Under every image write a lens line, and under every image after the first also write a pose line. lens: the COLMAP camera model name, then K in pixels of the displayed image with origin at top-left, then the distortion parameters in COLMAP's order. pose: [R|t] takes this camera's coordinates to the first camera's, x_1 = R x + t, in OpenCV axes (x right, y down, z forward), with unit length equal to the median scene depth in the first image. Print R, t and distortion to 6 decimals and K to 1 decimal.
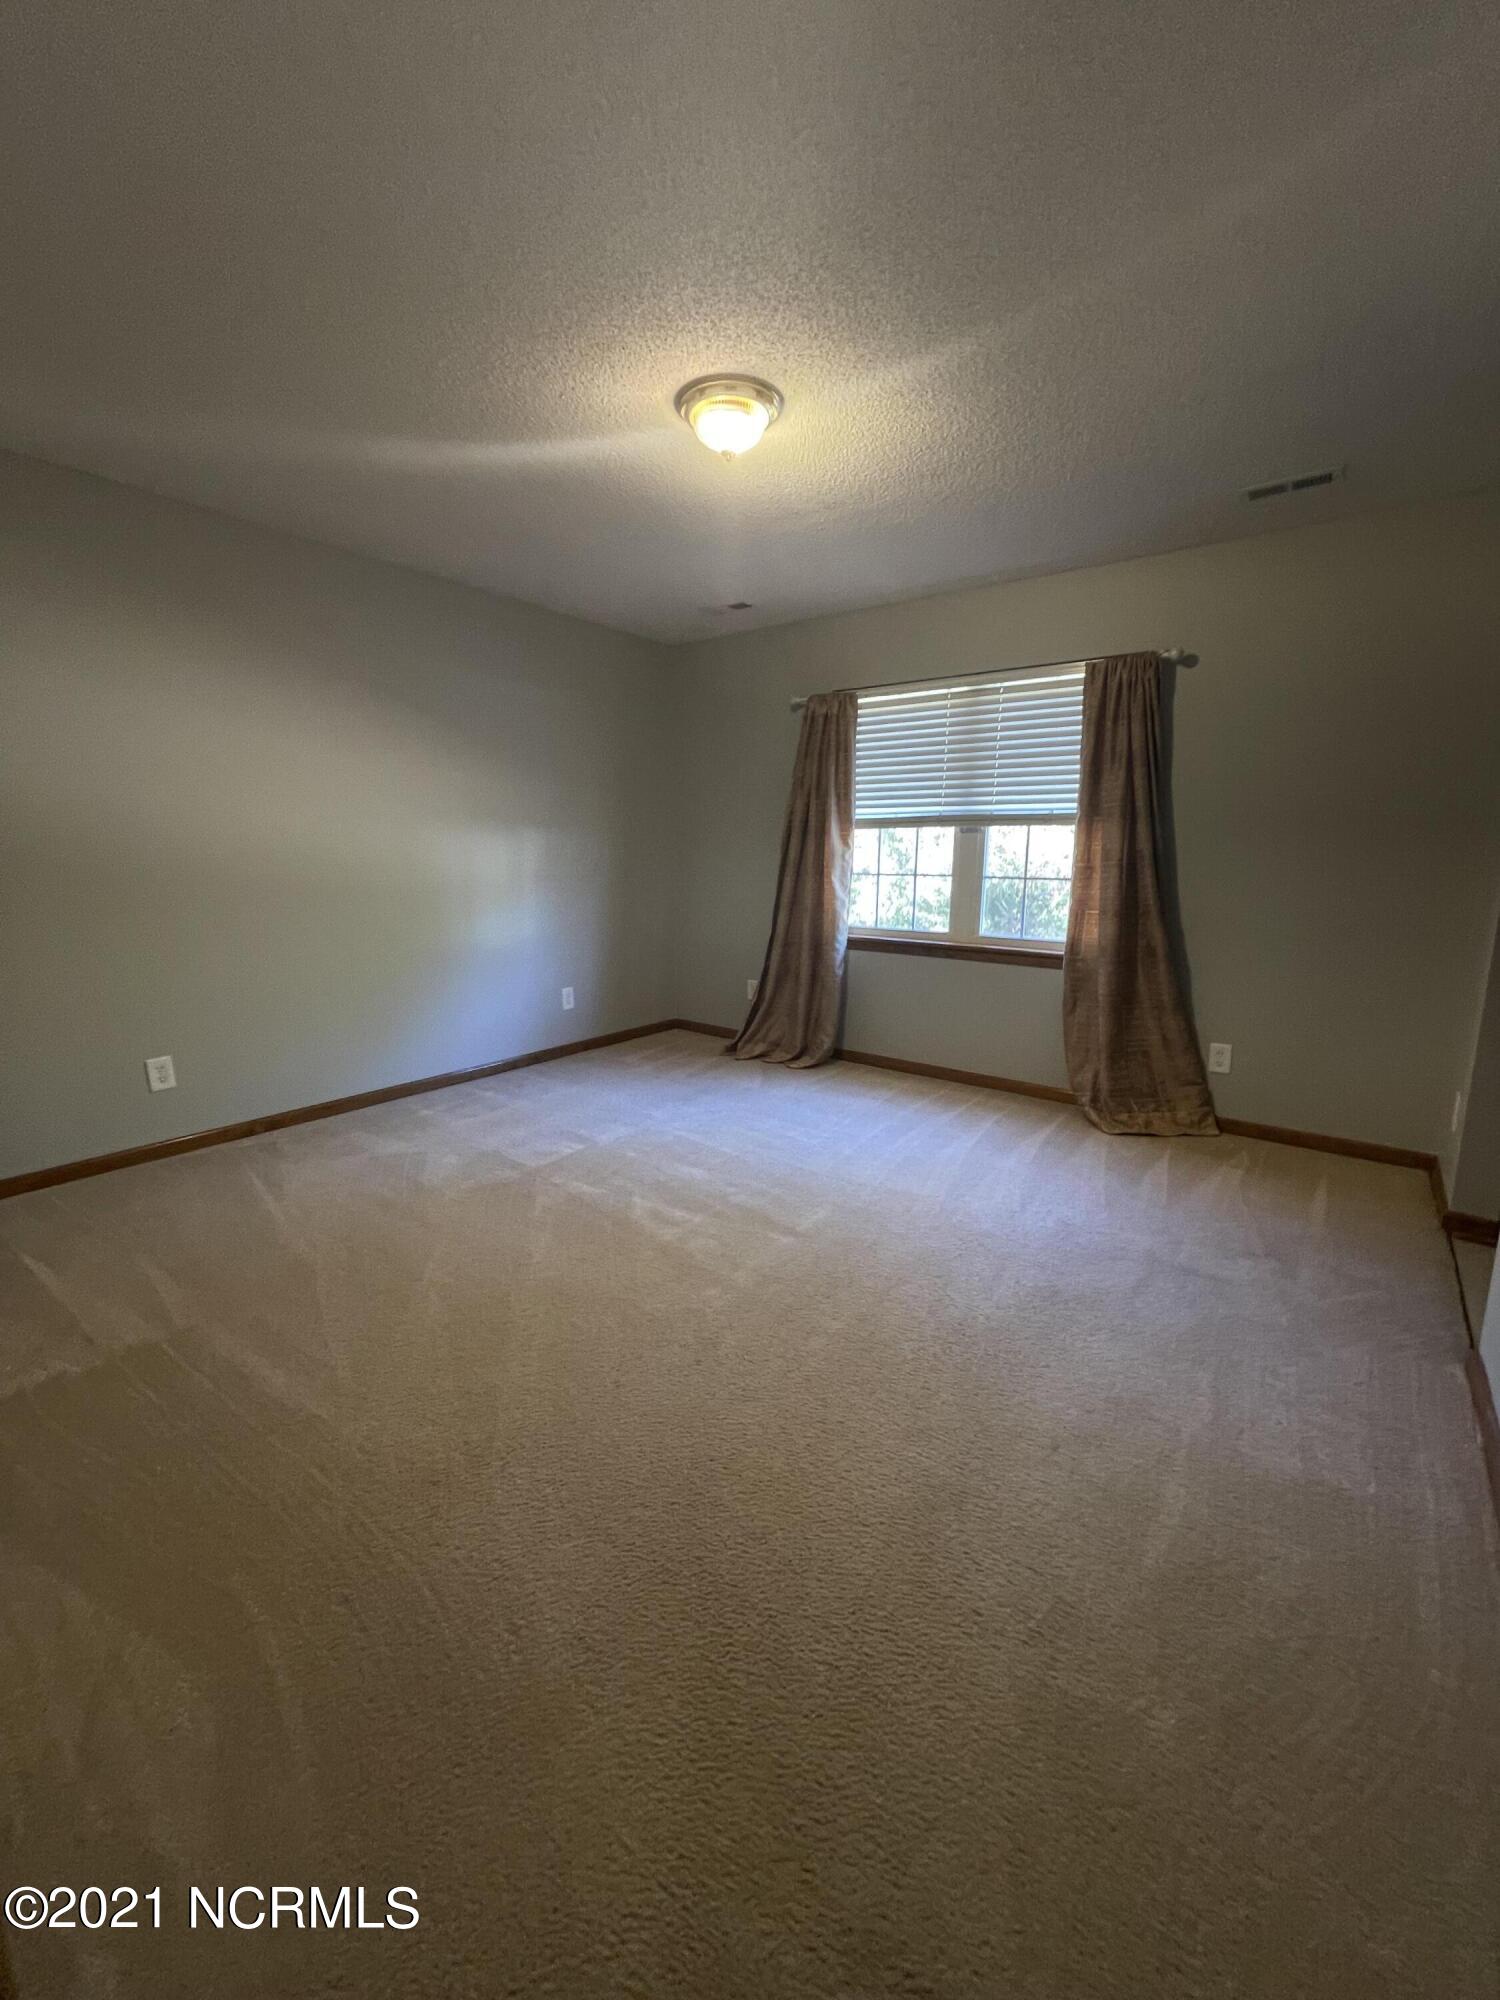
lens RADIAL K [[806.5, 0, 745.5], [0, 806.5, 1000.7], [0, 0, 1]] dist [-0.000858, -0.000418]
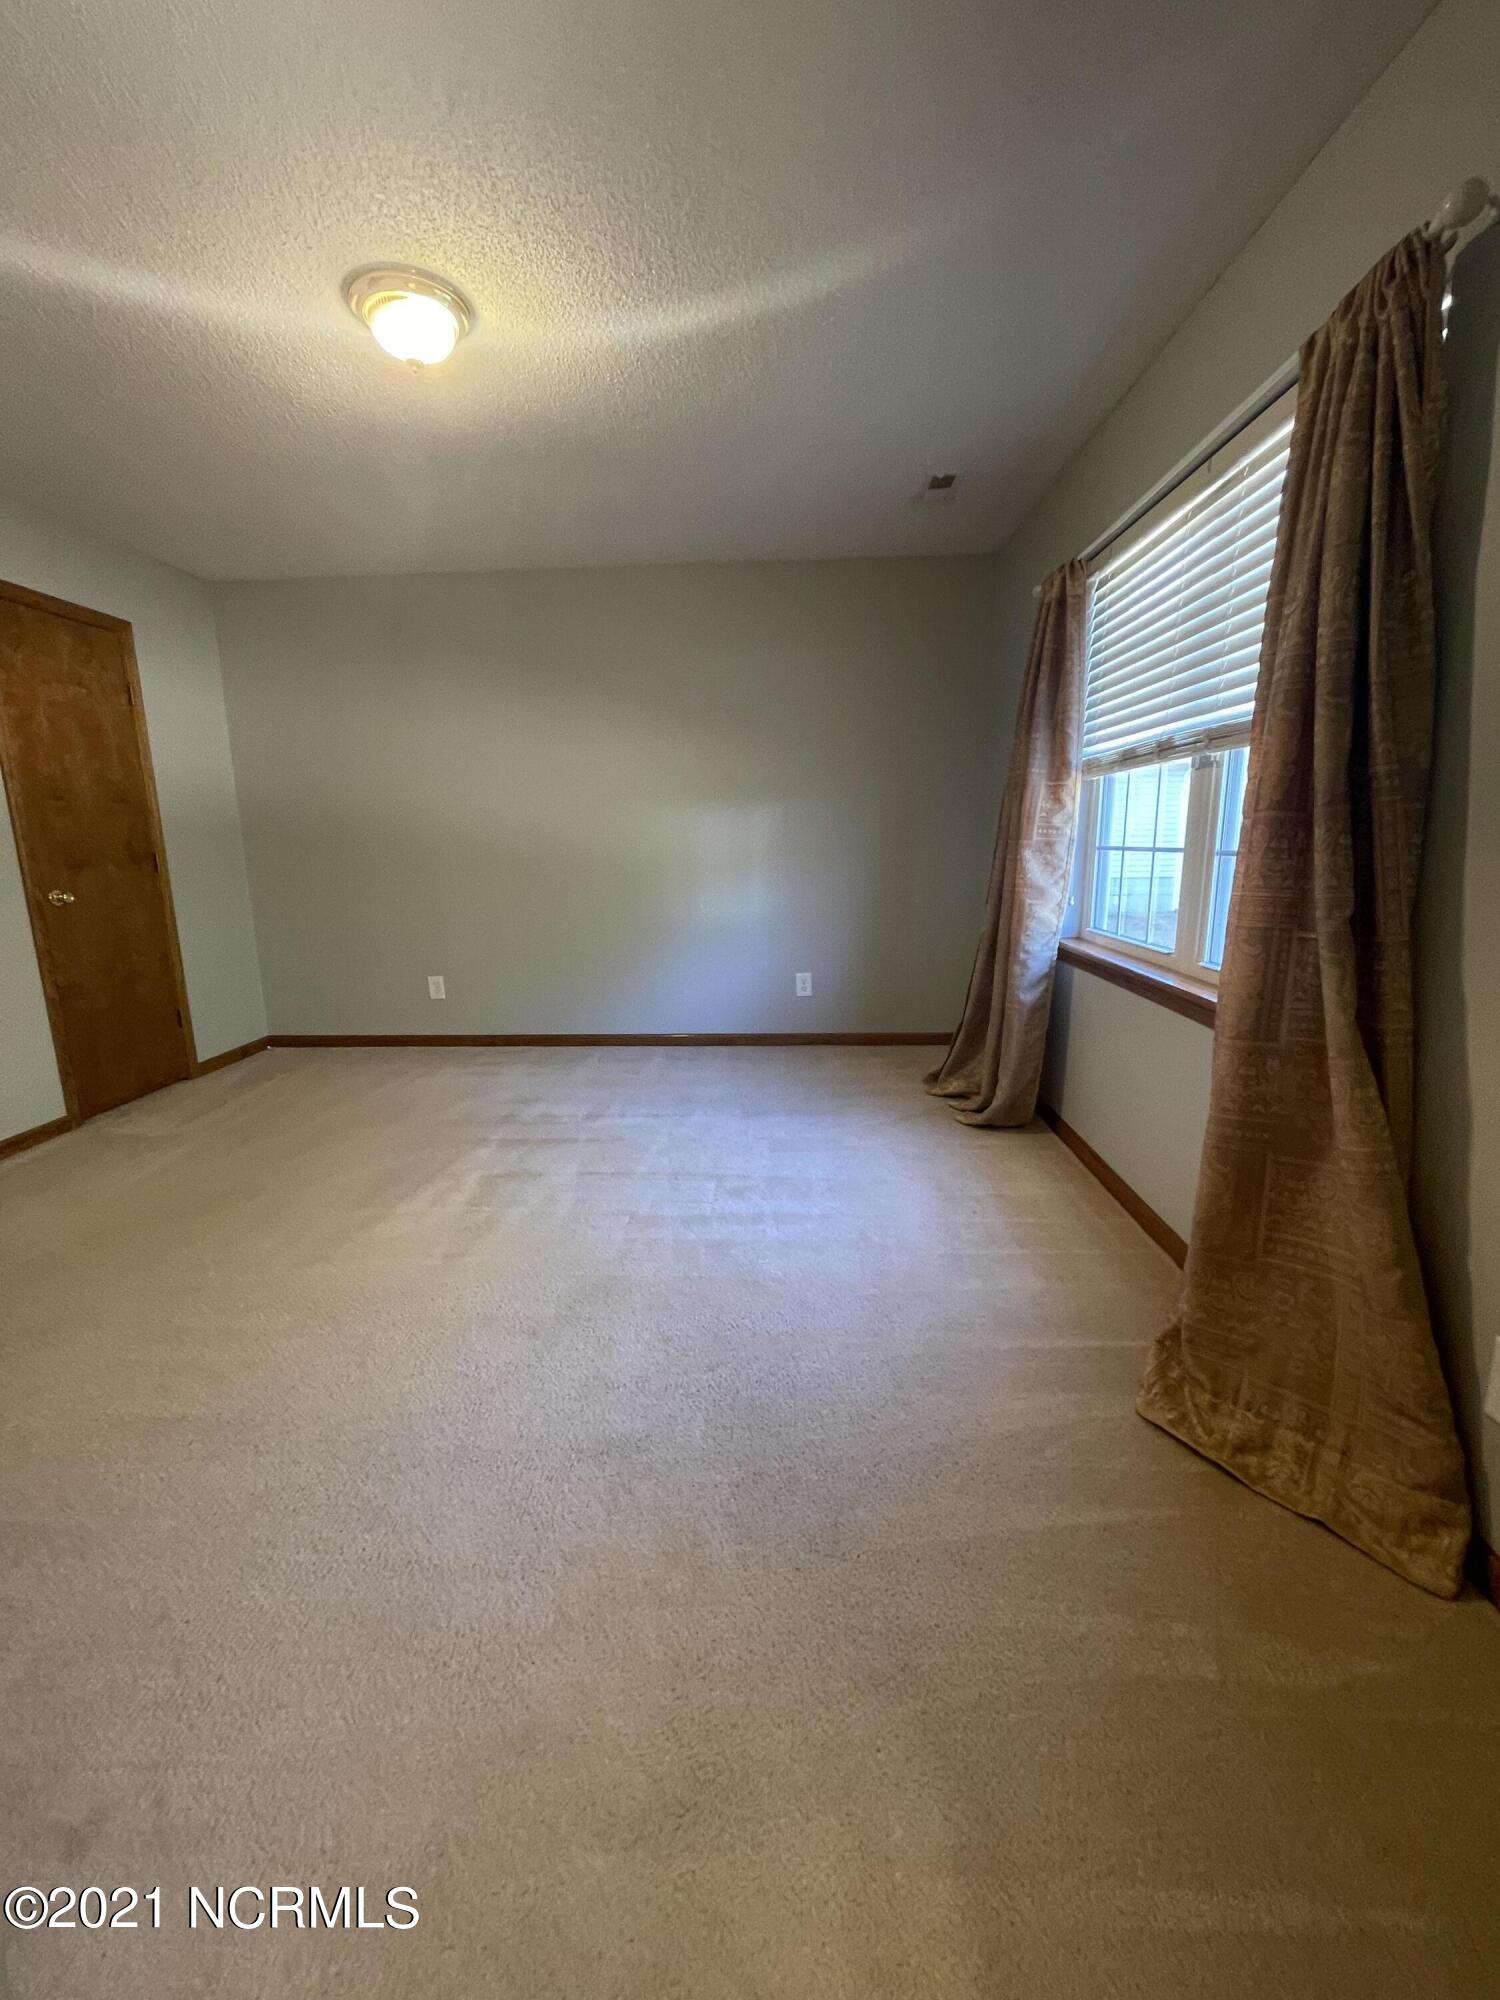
lens RADIAL K [[806.5, 0, 739.2], [0, 806.5, 995.6], [0, 0, 1]] dist [-0.000858, -0.000418]
pose [[0.569998, 0.143008, -0.809105, 0.579319], [-0.133966, 0.987735, 0.080204, -0.064693], [0.810651, 0.062677, 0.582165, 0.476445]]
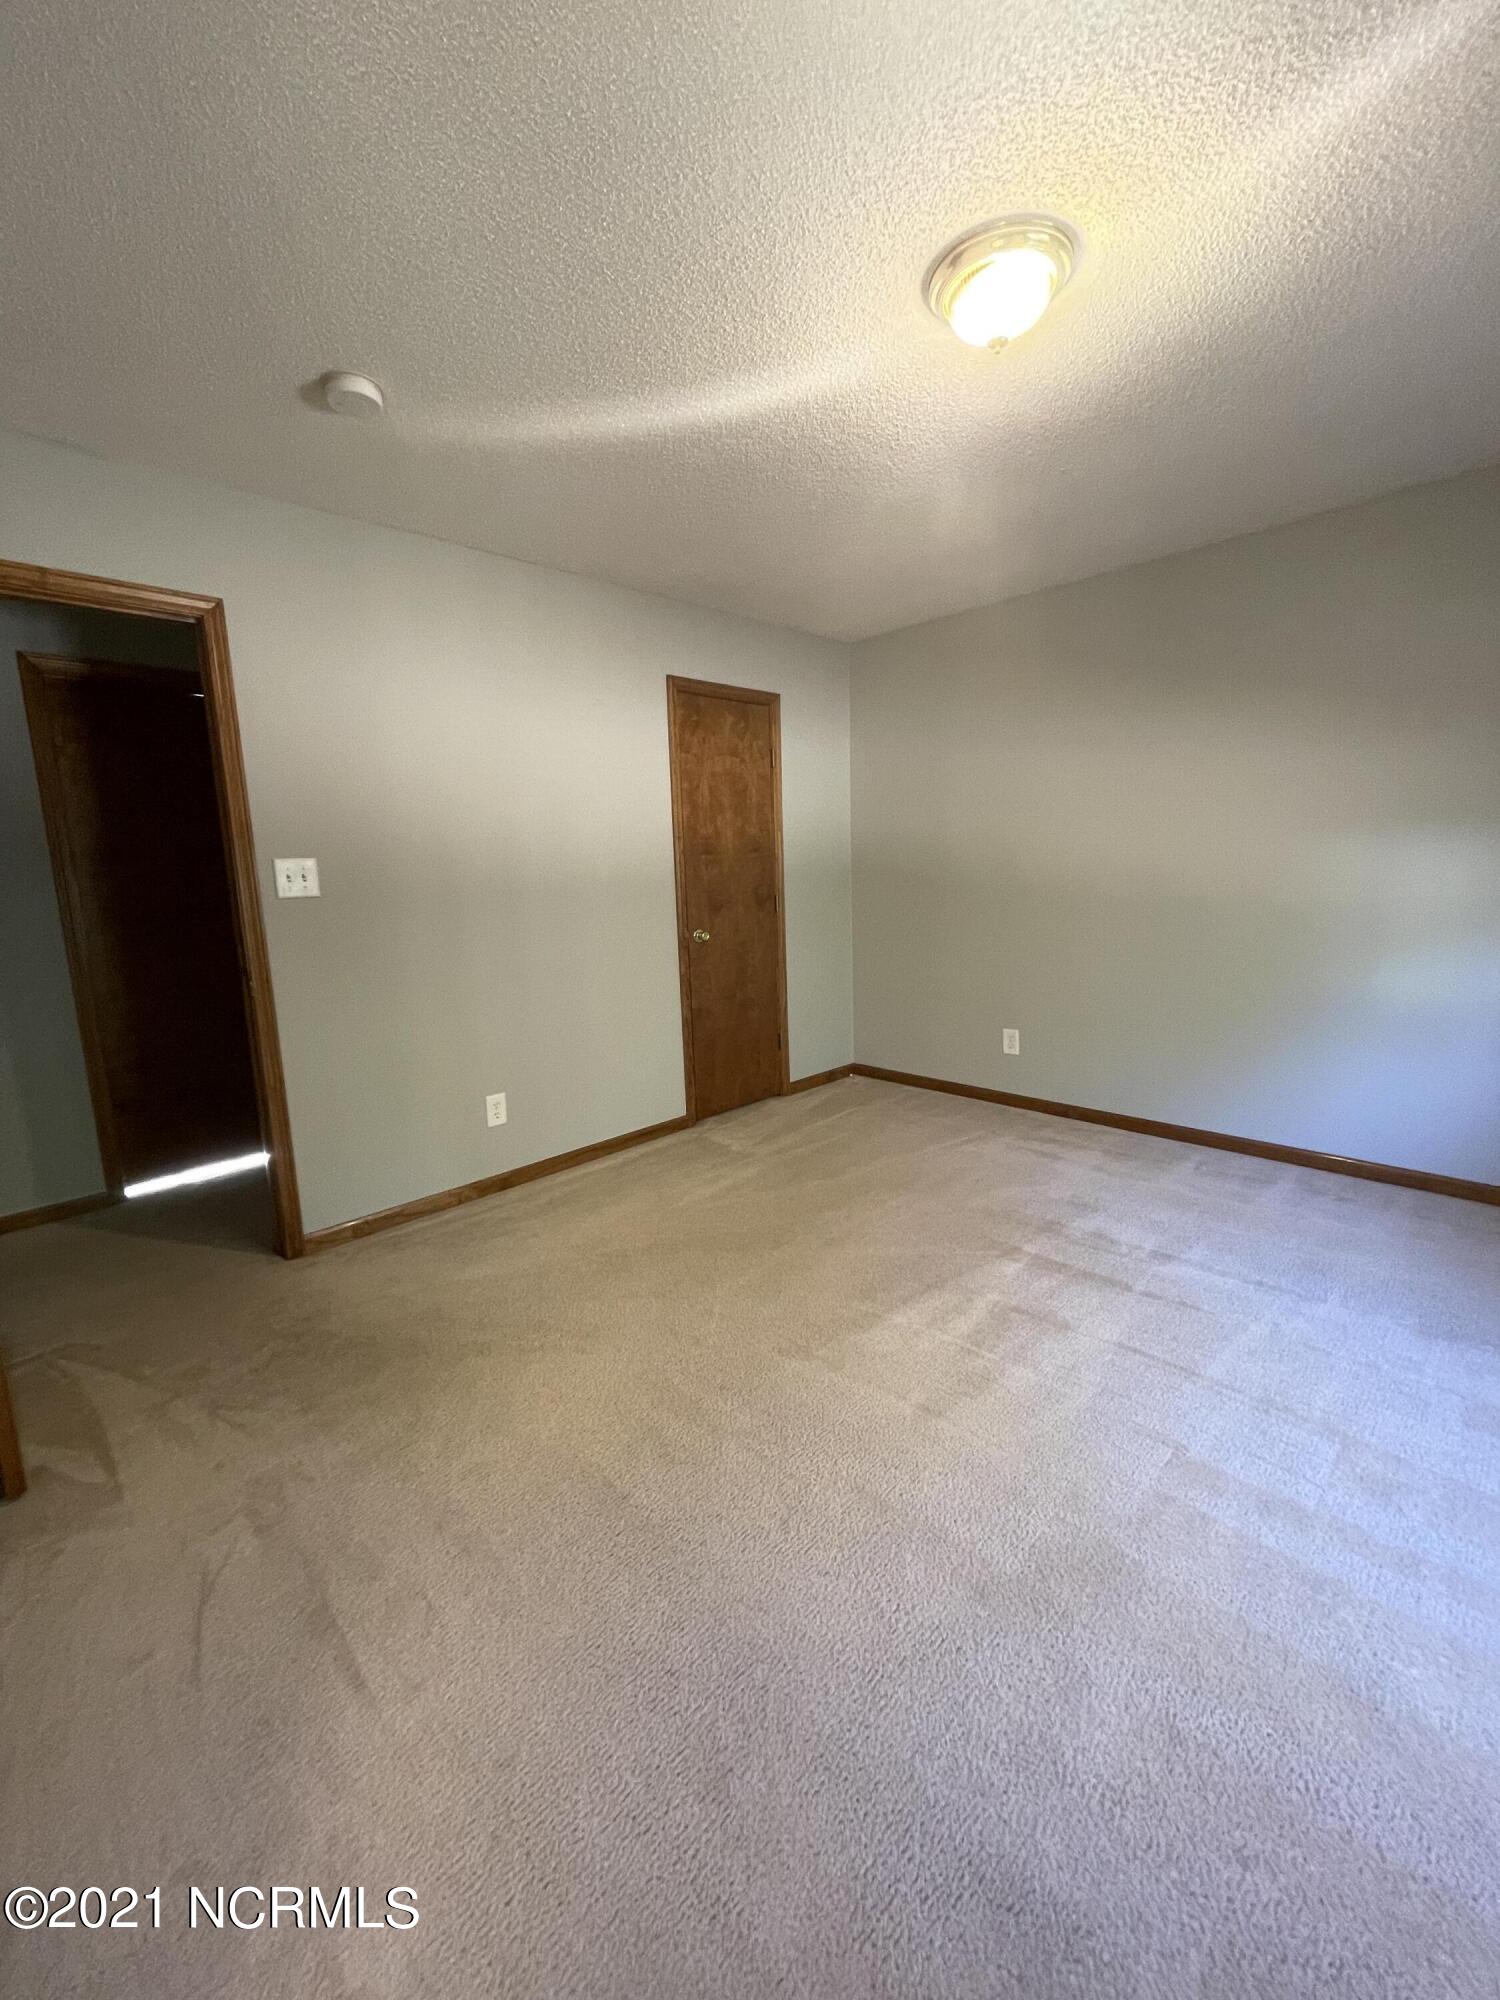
lens RADIAL K [[806.5, 0, 734.3], [0, 806.5, 994.7], [0, 0, 1]] dist [-0.000858, -0.000418]
pose [[-0.147909, 0.157017, -0.976457, 0.474892], [-0.155115, 0.971415, 0.179702, -0.116902], [0.976761, 0.178043, -0.119325, 0.555961]]
